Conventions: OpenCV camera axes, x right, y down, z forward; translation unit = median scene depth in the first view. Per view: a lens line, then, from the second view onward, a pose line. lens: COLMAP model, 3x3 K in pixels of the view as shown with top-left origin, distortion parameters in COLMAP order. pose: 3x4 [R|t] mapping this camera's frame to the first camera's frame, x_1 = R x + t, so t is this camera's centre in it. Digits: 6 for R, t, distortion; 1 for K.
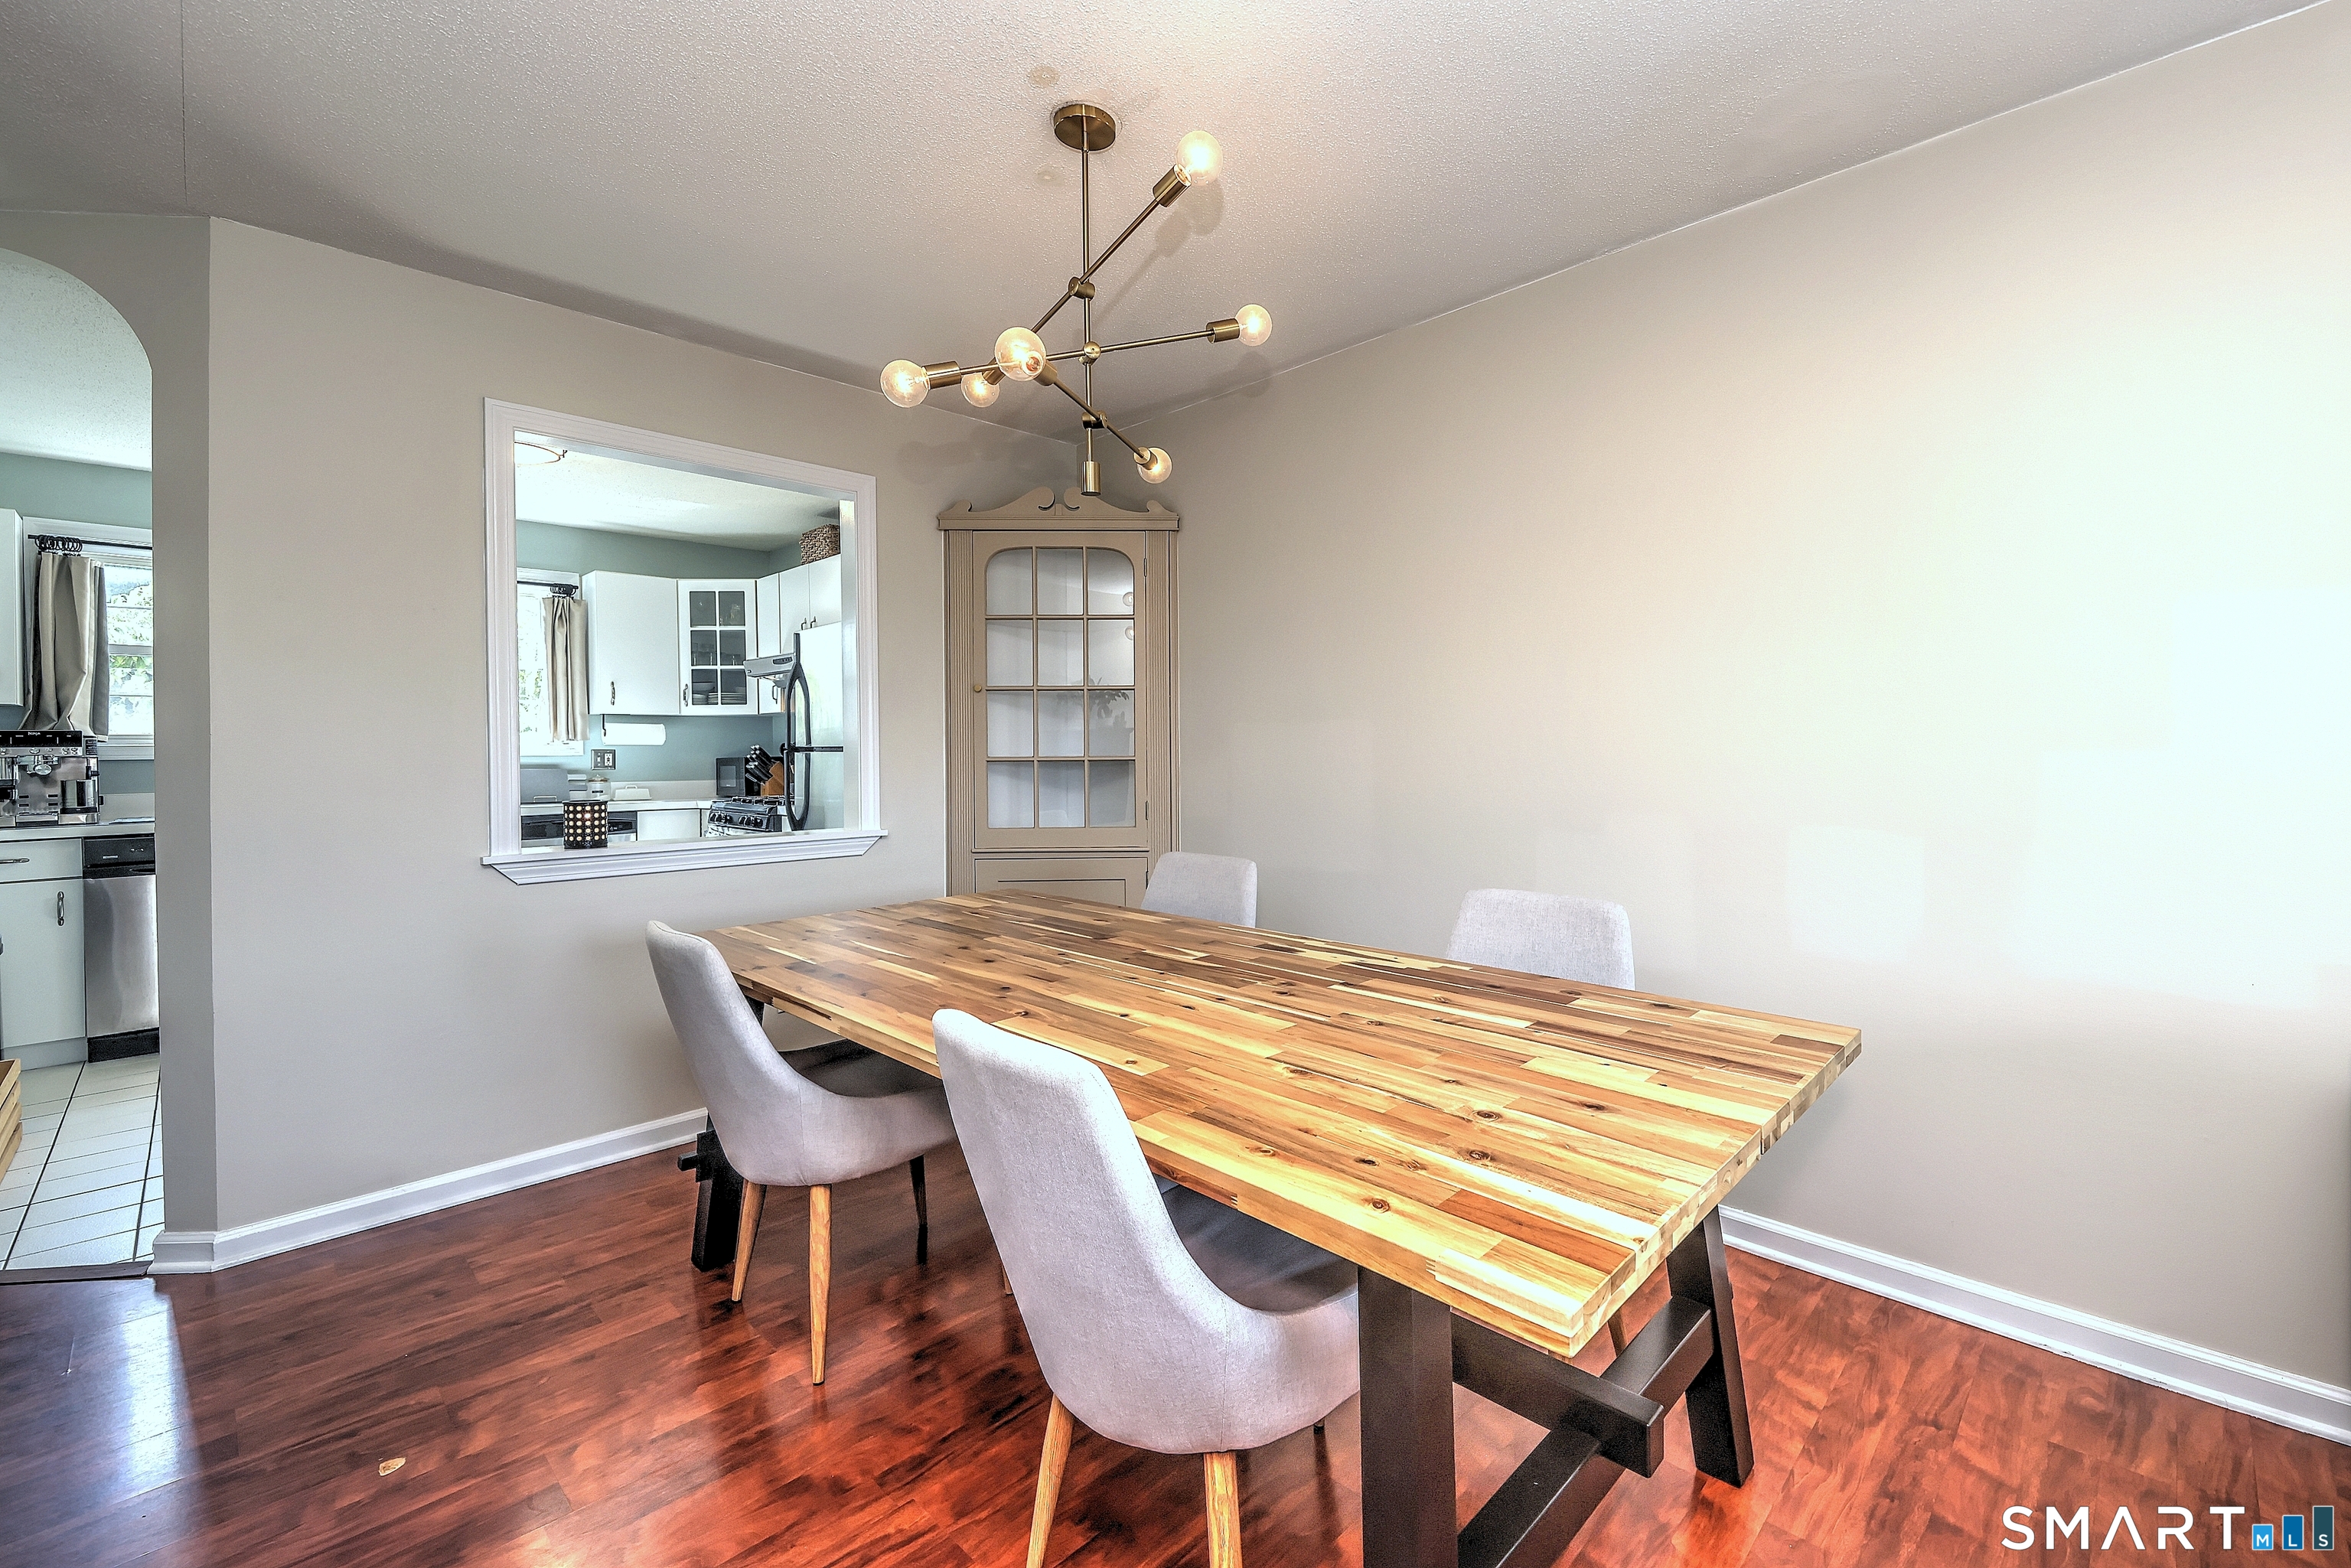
lens RADIAL K [[976.3, 0, 1244.1], [0, 976.3, 752.5], [0, 0, 1]] dist [-0.001579, -0.000152]
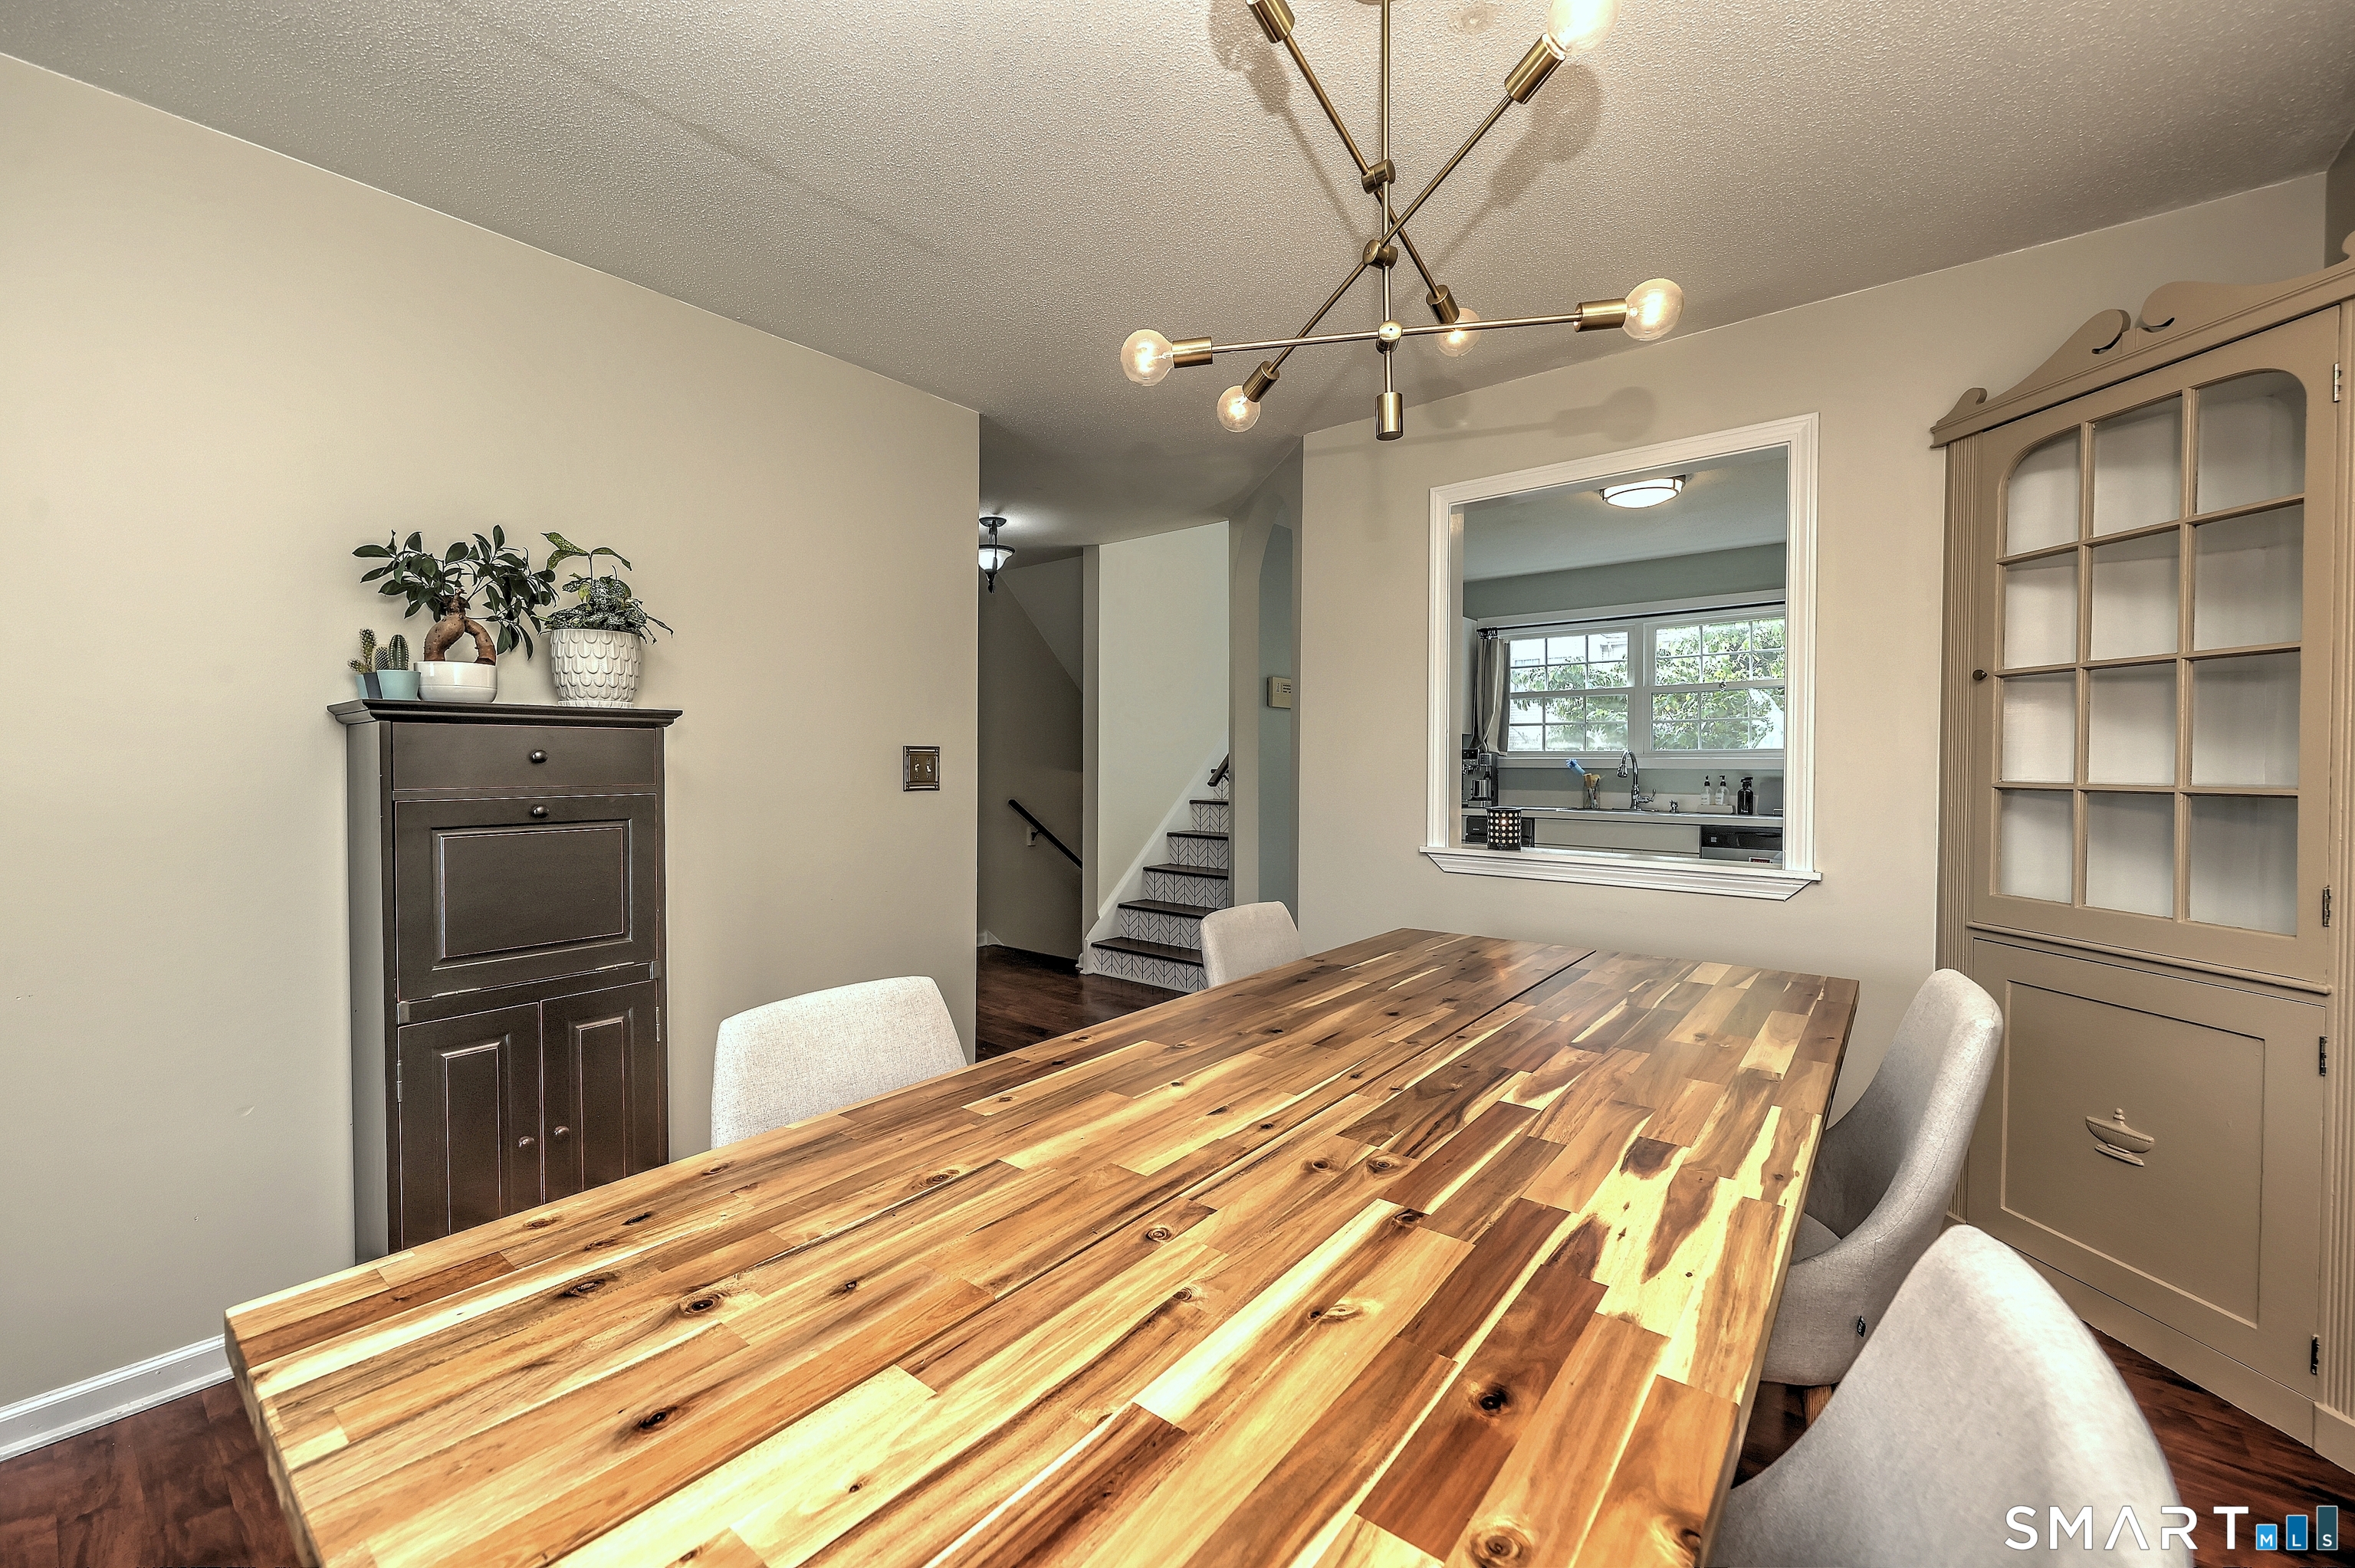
lens RADIAL K [[933.4, 0, 1177.5], [0, 933.4, 784.0], [0, 0, 1]] dist [0.001473, -0.000006]
pose [[0.078022, 0.032404, -0.996425, 0.292934], [-0.012137, 0.999428, 0.031552, -0.006811], [0.996878, 0.009632, 0.078371, 0.406967]]
